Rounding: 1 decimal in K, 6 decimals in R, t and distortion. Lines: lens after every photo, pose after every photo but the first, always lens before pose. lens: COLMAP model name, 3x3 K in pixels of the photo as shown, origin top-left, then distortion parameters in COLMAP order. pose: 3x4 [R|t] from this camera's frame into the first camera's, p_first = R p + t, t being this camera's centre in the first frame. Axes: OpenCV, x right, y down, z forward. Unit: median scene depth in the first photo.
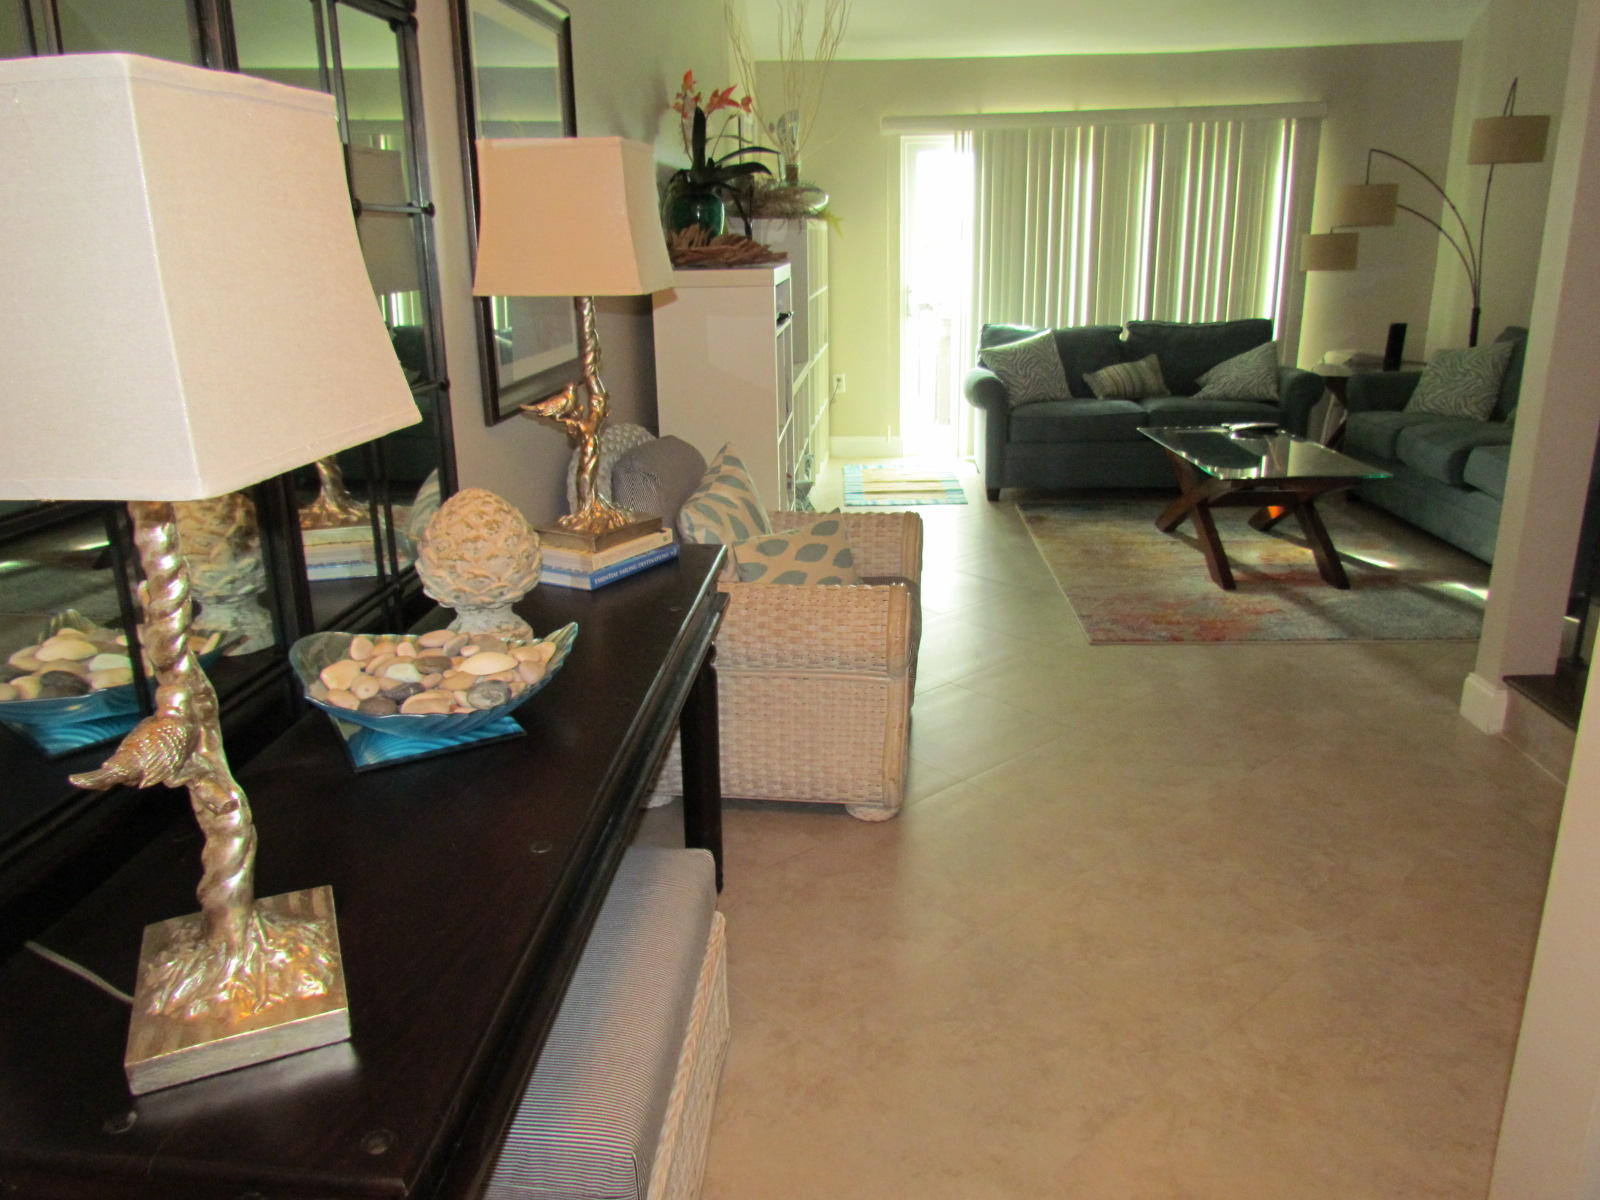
lens RADIAL K [[1138.6, 0, 798.8], [0, 1138.6, 575.3], [0, 0, 1]] dist [-0.005512, -0.006234]
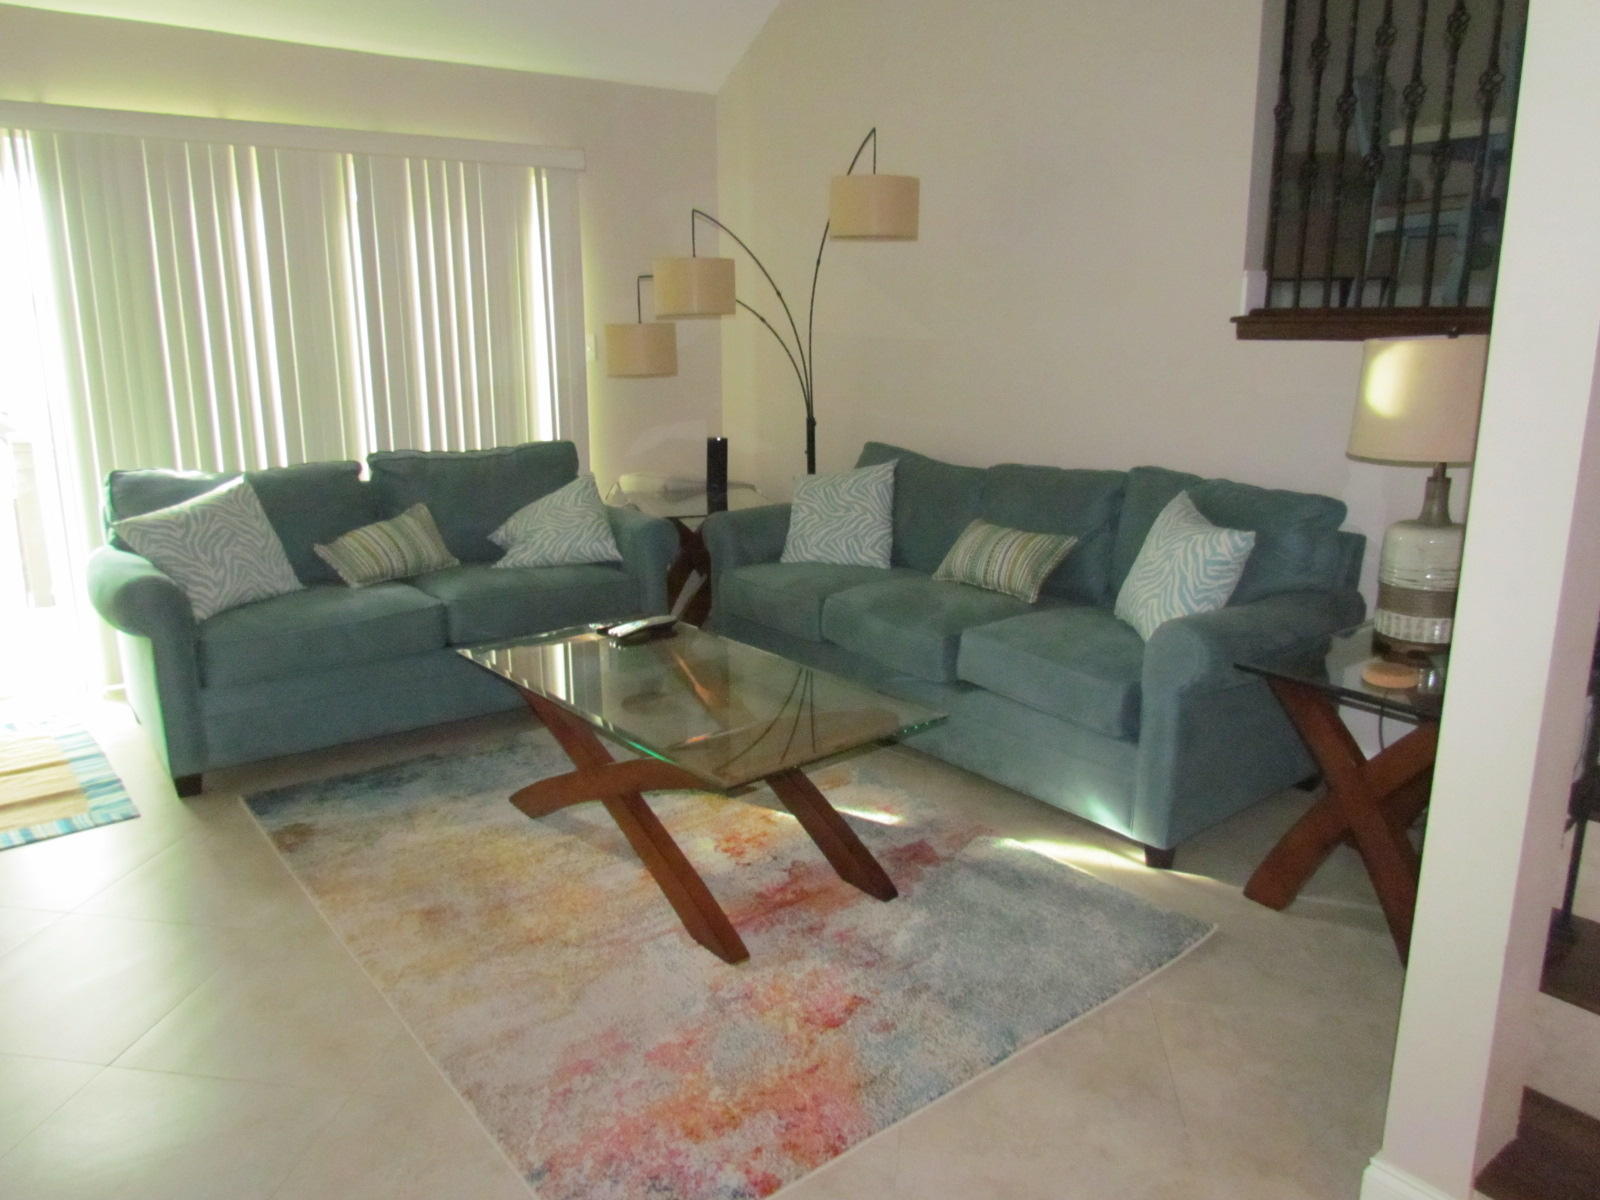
lens RADIAL K [[1138.6, 0, 798.8], [0, 1138.6, 575.3], [0, 0, 1]] dist [-0.005512, -0.006234]
pose [[0.744842, -0.124205, 0.655578, 0.045236], [0.171725, 0.985109, -0.008469, -0.115853], [-0.644764, 0.118887, 0.755080, 0.391536]]
